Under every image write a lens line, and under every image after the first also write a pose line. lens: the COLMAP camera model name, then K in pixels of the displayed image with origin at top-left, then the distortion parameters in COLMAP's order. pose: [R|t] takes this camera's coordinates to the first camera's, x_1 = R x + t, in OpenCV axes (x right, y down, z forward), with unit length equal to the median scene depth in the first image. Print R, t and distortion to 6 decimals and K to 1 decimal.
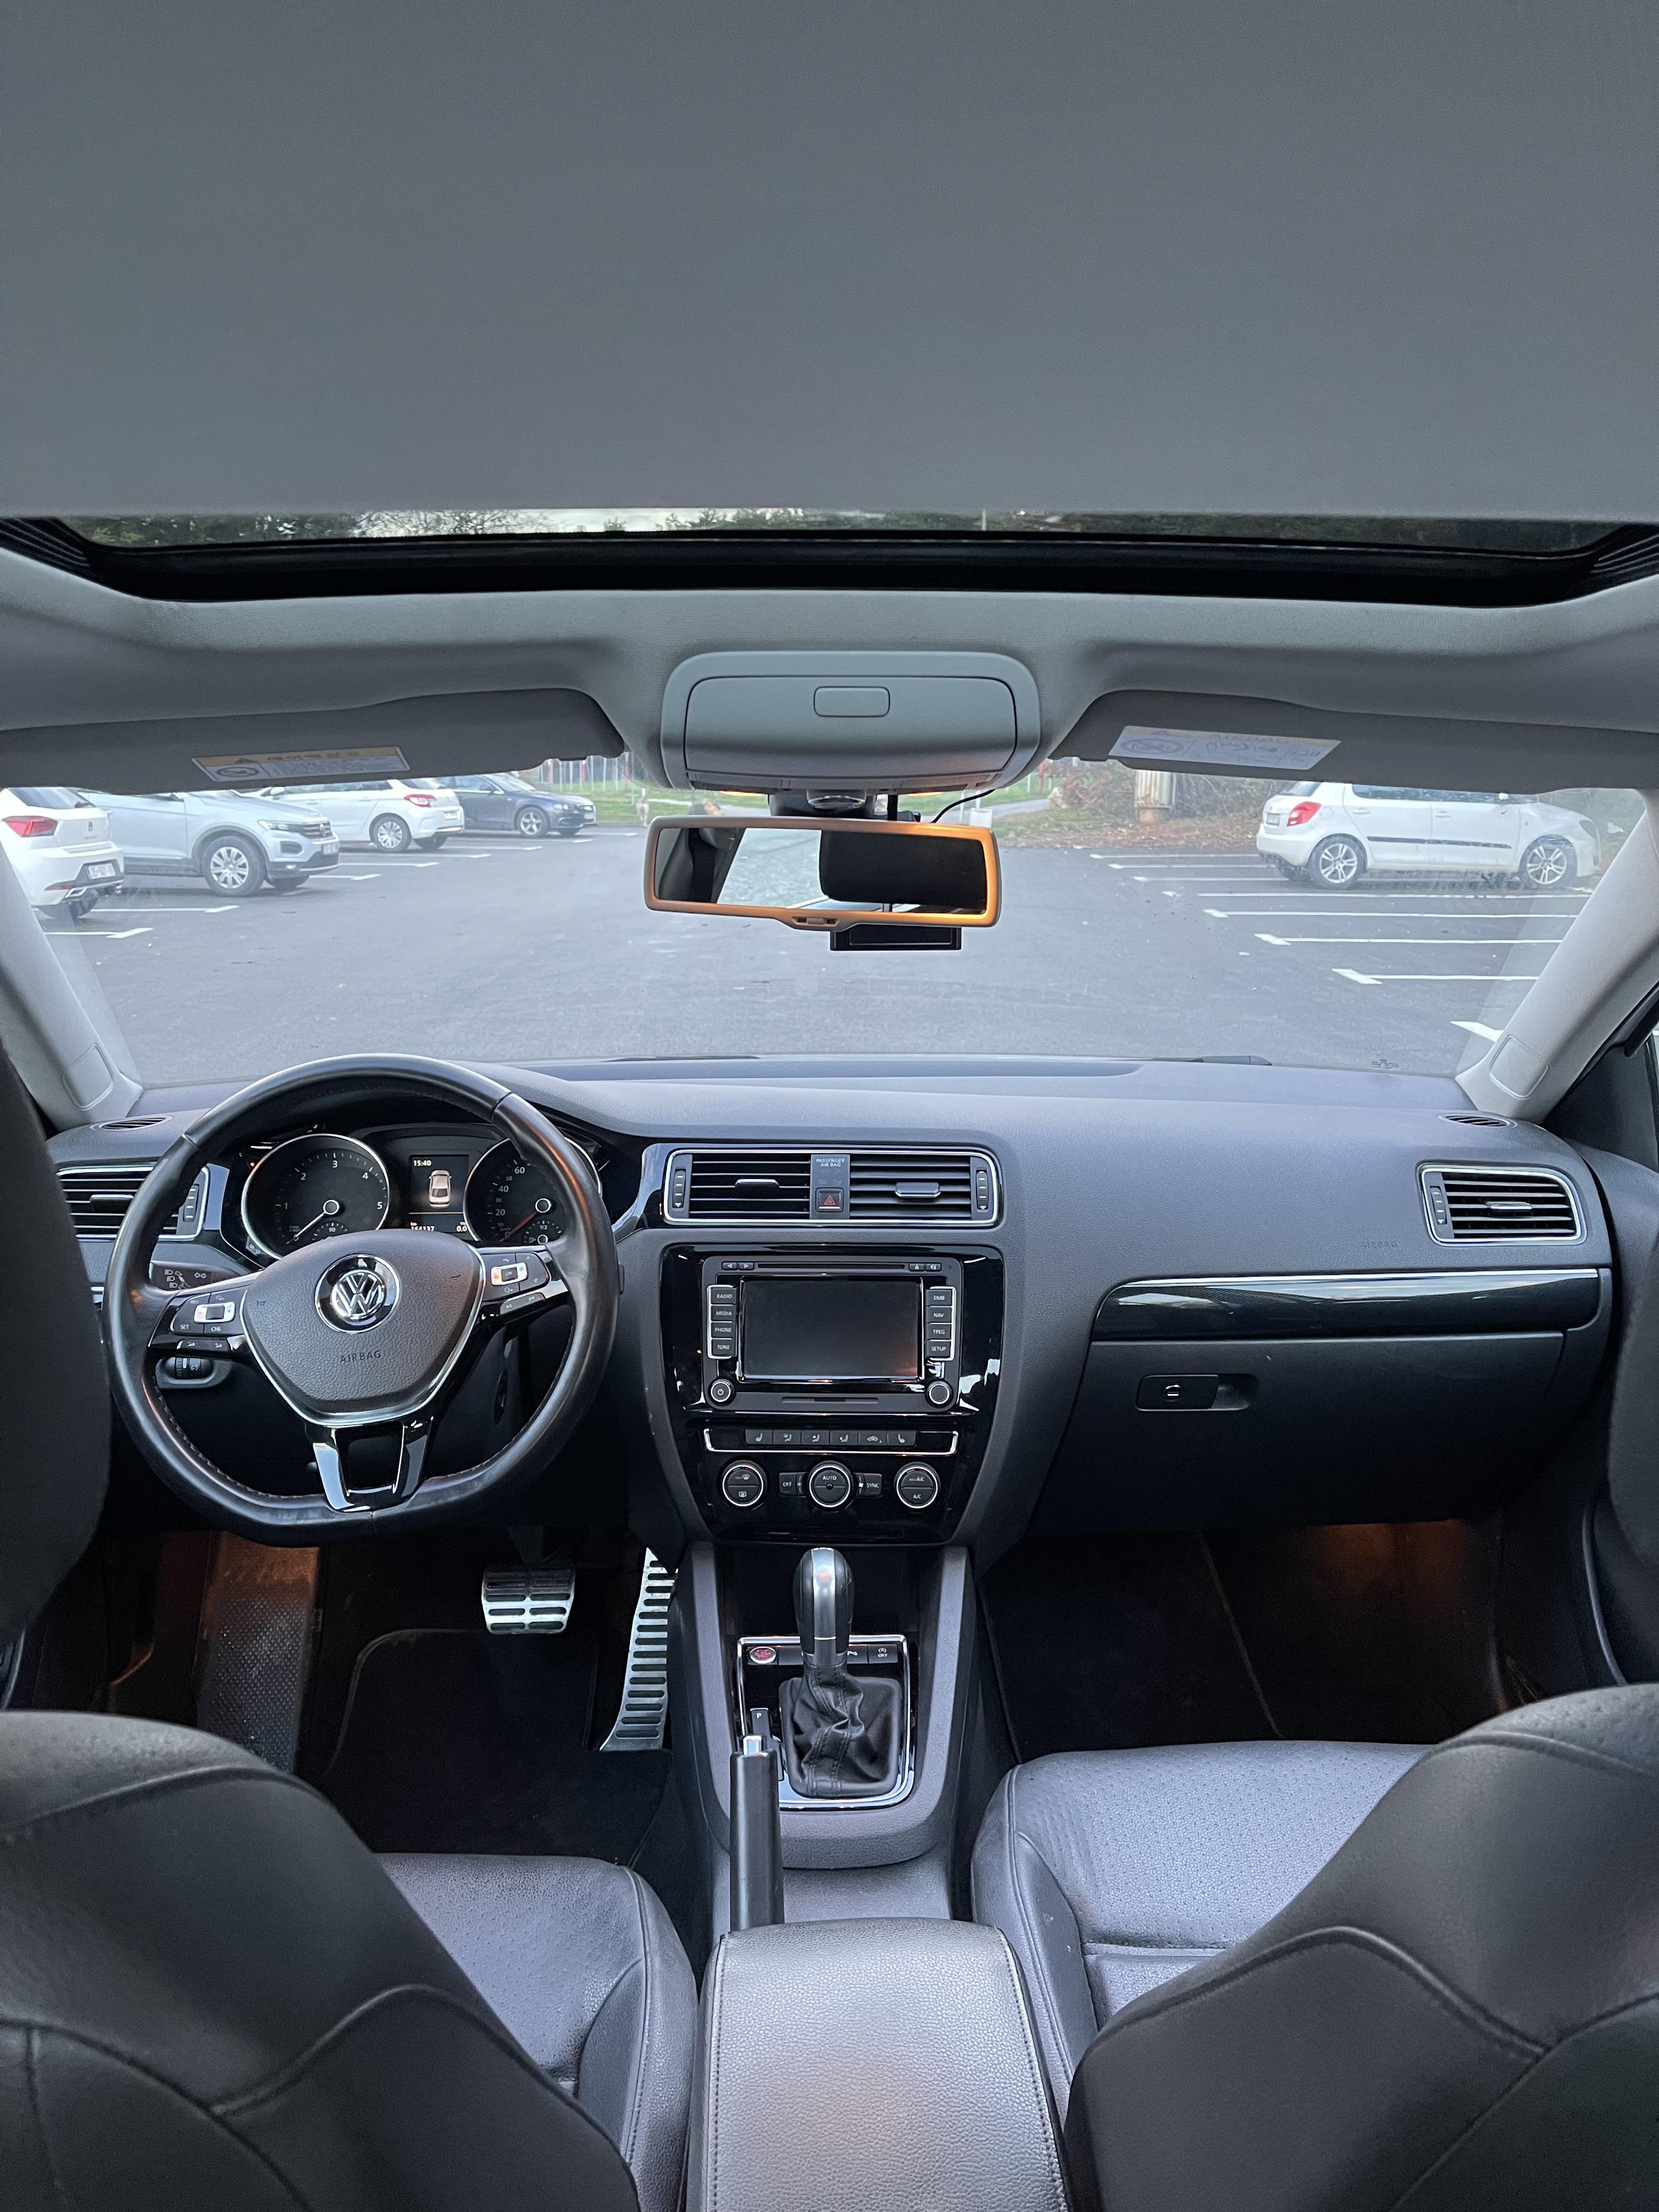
lens RADIAL K [[1643.4, 0, 845.5], [0, 1643.4, 1103.6], [0, 0, 1]] dist [0.044167, -0.046011]
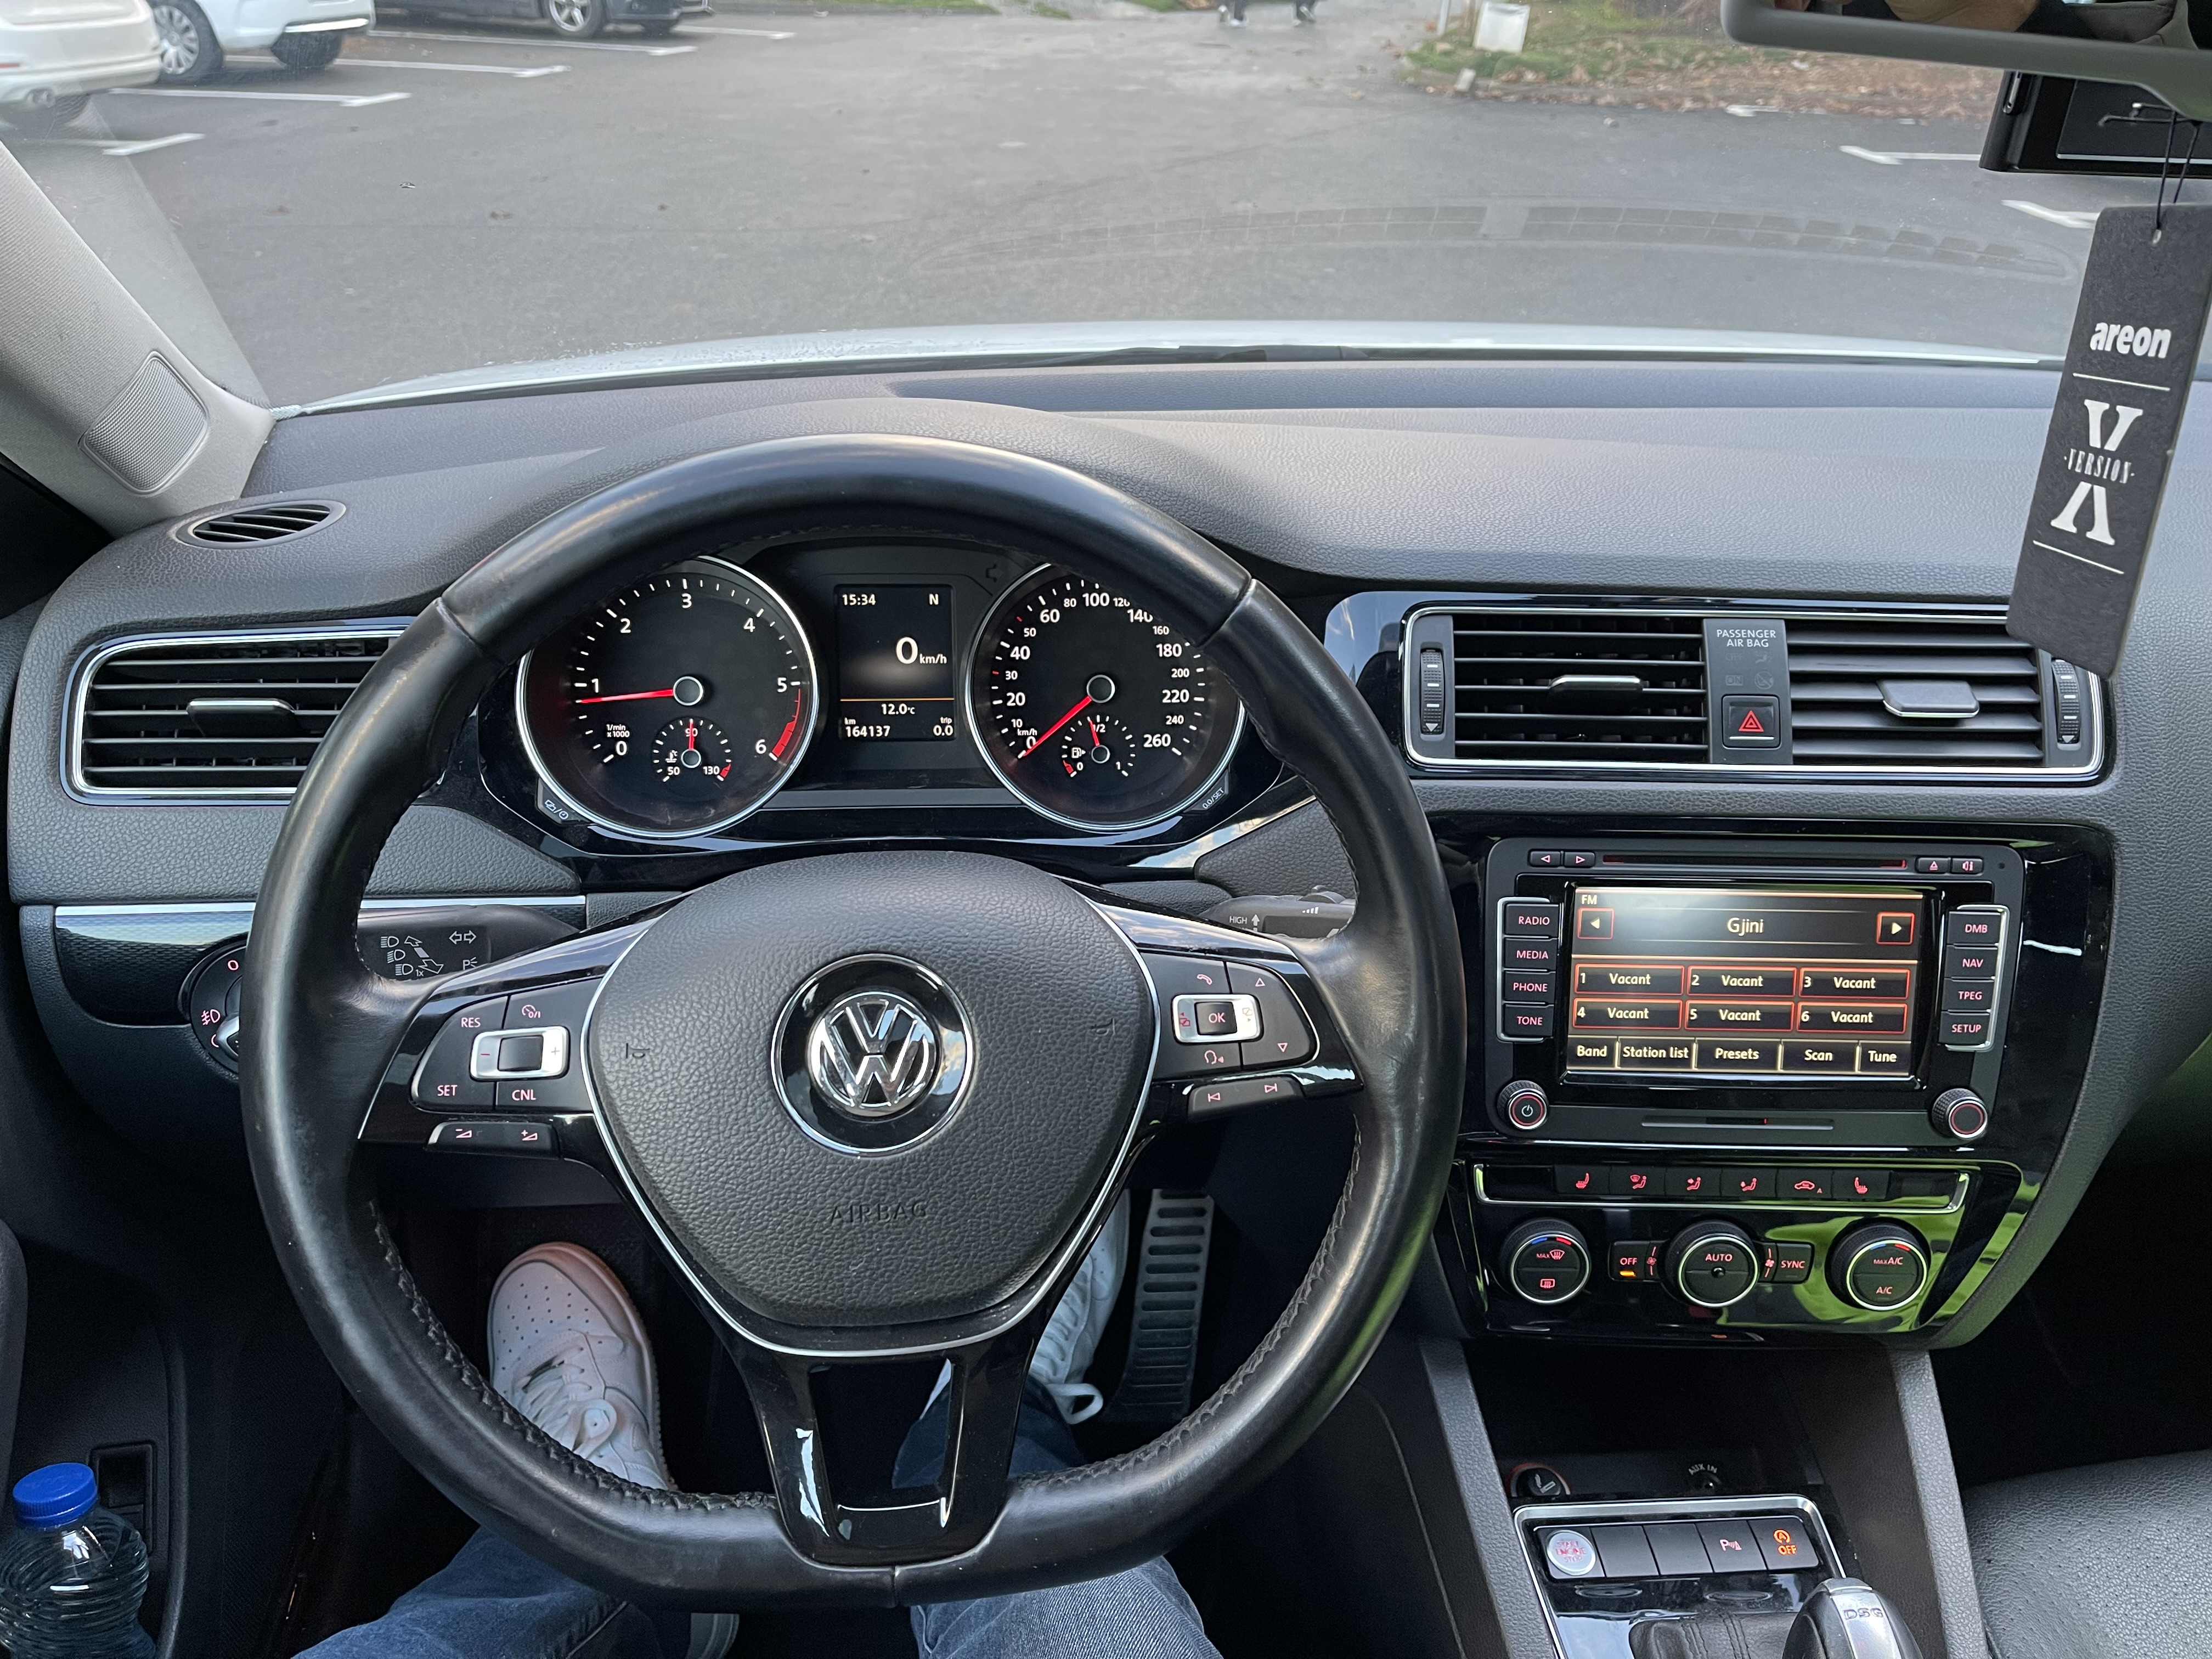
lens RADIAL K [[1643.4, 0, 1090.2], [0, 1643.4, 845.8], [0, 0, 1]] dist [0.044167, -0.046011]
pose [[0.999205, 0.002121, 0.039801, -0.214809], [-0.014525, 0.949292, 0.314061, -0.054013], [-0.037117, -0.314390, 0.948568, 0.517517]]
